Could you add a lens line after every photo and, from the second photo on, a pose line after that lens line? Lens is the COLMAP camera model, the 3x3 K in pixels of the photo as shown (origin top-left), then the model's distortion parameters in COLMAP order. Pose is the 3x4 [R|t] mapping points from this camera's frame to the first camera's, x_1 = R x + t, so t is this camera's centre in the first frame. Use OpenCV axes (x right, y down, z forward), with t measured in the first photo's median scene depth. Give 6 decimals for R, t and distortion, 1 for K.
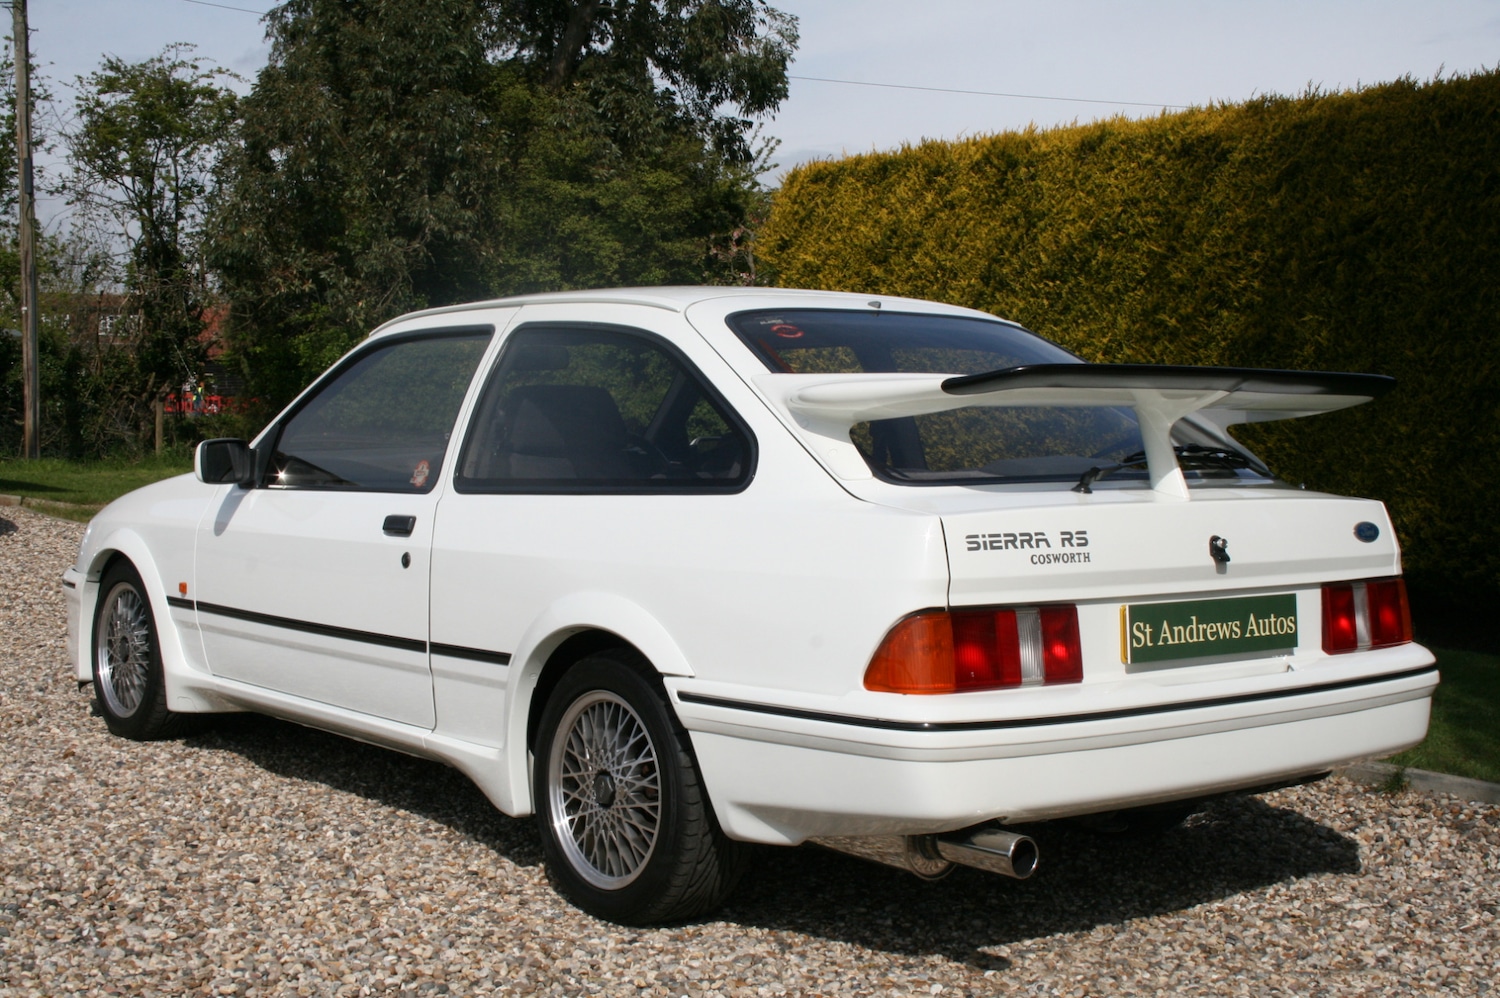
lens RADIAL K [[2189.9, 0, 752.6], [0, 2189.9, 529.5], [0, 0, 1]] dist [-0.048151, 0.124455]
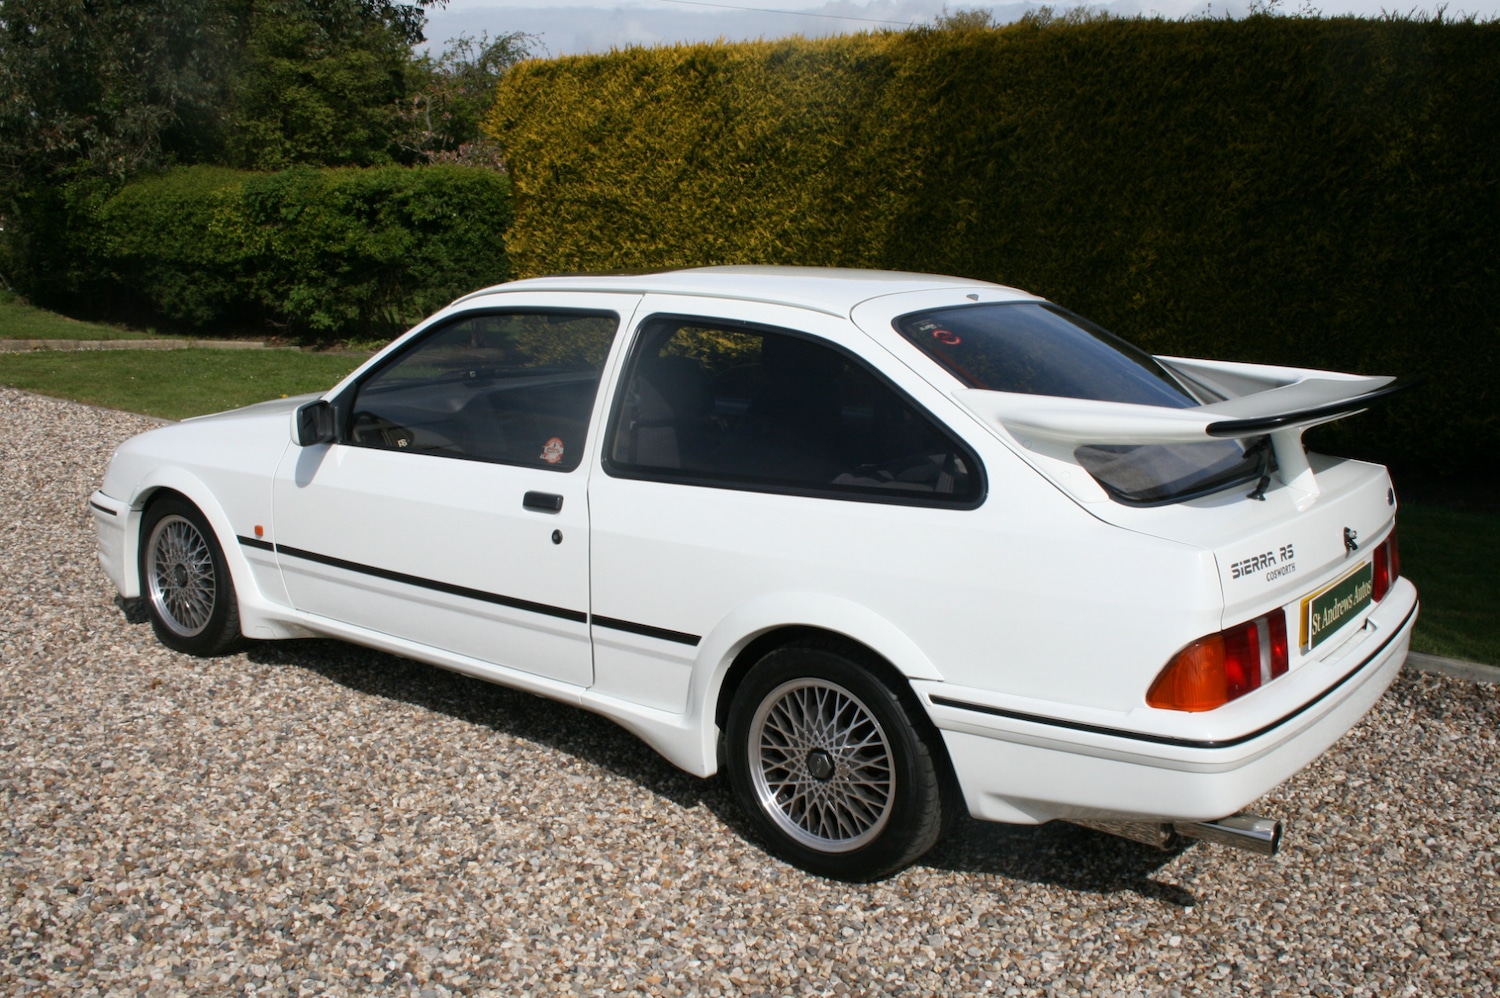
lens RADIAL K [[1567.6, 0, 771.2], [0, 1567.6, 534.0], [0, 0, 1]] dist [-0.145741, 0.167979]
pose [[0.965022, -0.053301, 0.256693, -0.213314], [0.013050, 0.987667, 0.156025, -0.089651], [-0.261843, -0.147218, 0.953816, 0.195821]]
